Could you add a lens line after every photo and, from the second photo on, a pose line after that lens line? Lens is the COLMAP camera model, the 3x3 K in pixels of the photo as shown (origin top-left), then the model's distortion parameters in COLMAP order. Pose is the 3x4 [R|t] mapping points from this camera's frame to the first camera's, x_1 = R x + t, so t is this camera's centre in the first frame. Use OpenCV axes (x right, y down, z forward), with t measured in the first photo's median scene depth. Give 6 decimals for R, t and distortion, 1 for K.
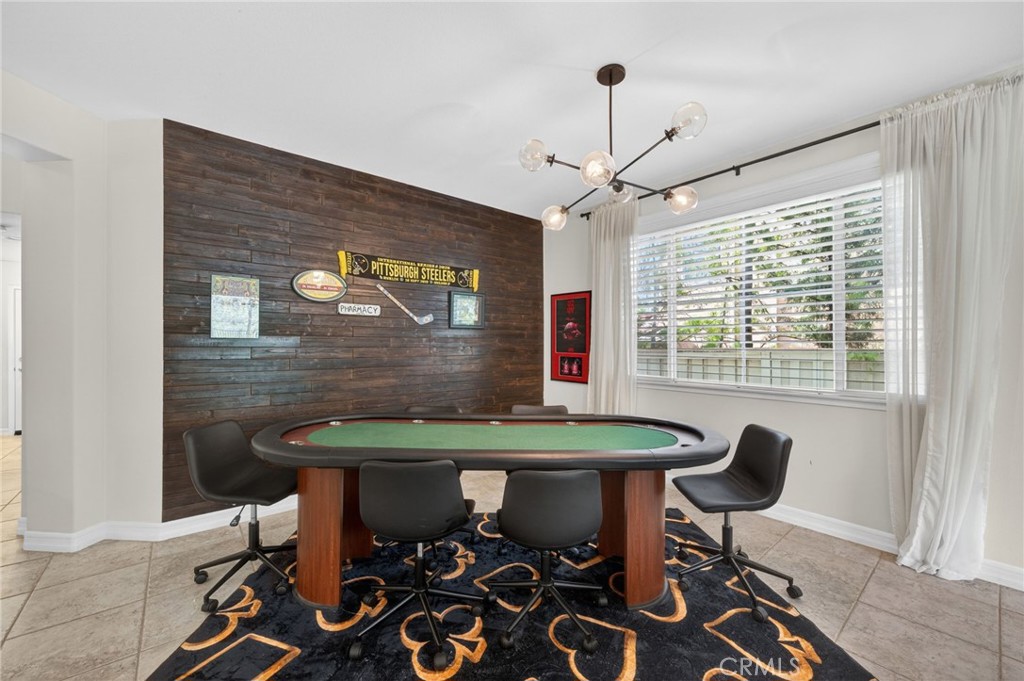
lens RADIAL K [[404.6, 0, 509.5], [0, 404.6, 343.9], [0, 0, 1]] dist [-0.003835, 0.005042]
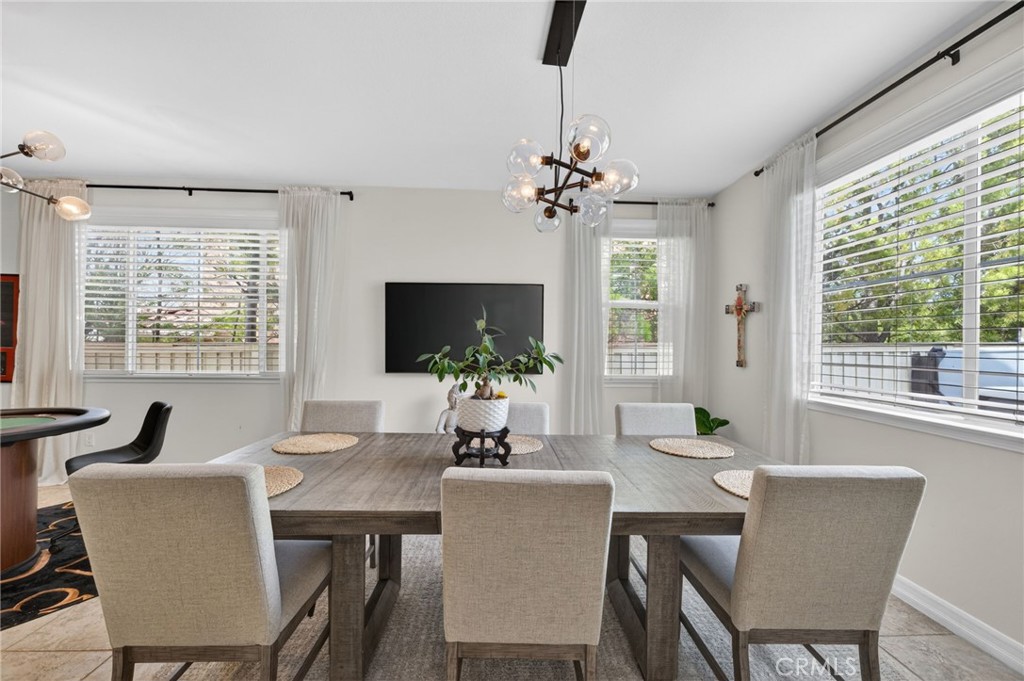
lens RADIAL K [[404.6, 0, 509.5], [0, 404.6, 343.9], [0, 0, 1]] dist [-0.003835, 0.005042]
pose [[0.608856, 0.004670, 0.793267, 0.186710], [-0.009897, 0.999950, 0.001709, 0.004441], [-0.793219, -0.008891, 0.608871, -0.440515]]
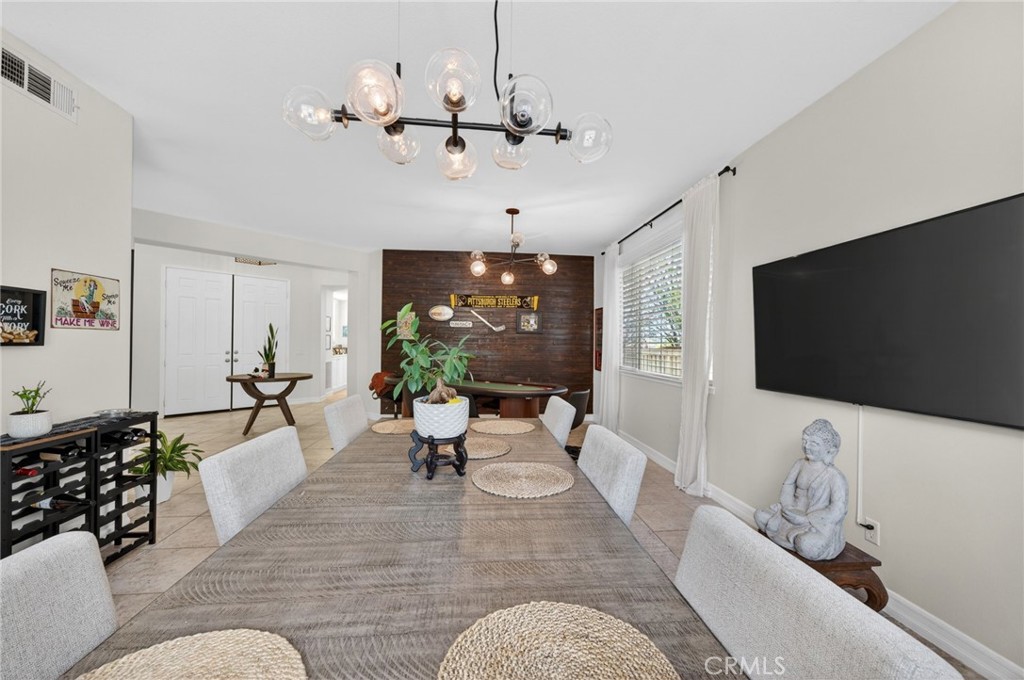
lens RADIAL K [[404.6, 0, 509.5], [0, 404.6, 343.4], [0, 0, 1]] dist [-0.003835, 0.005042]
pose [[0.821320, 0.010852, -0.570365, 0.935438], [-0.013685, 0.999906, -0.000682, 0.004370], [0.570304, 0.008365, 0.821391, -0.450112]]
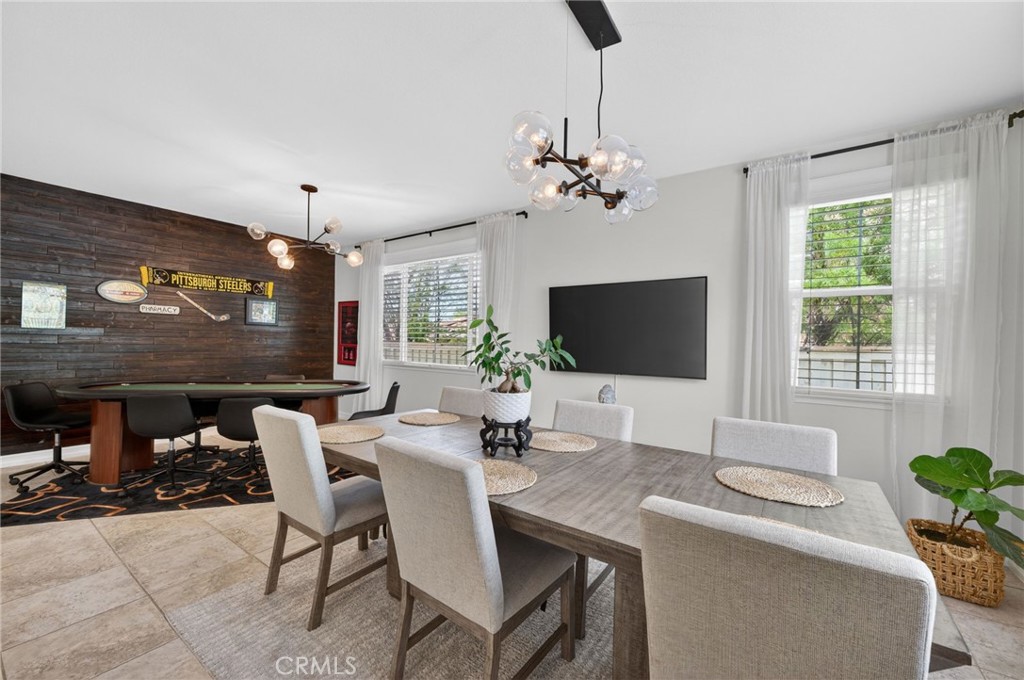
lens RADIAL K [[404.6, 0, 509.5], [0, 404.6, 343.4], [0, 0, 1]] dist [-0.003835, 0.005042]
pose [[0.966984, 0.014183, 0.254441, 0.441311], [-0.015959, 0.999861, 0.004917, 0.004465], [-0.254335, -0.008815, 0.967076, -0.648355]]
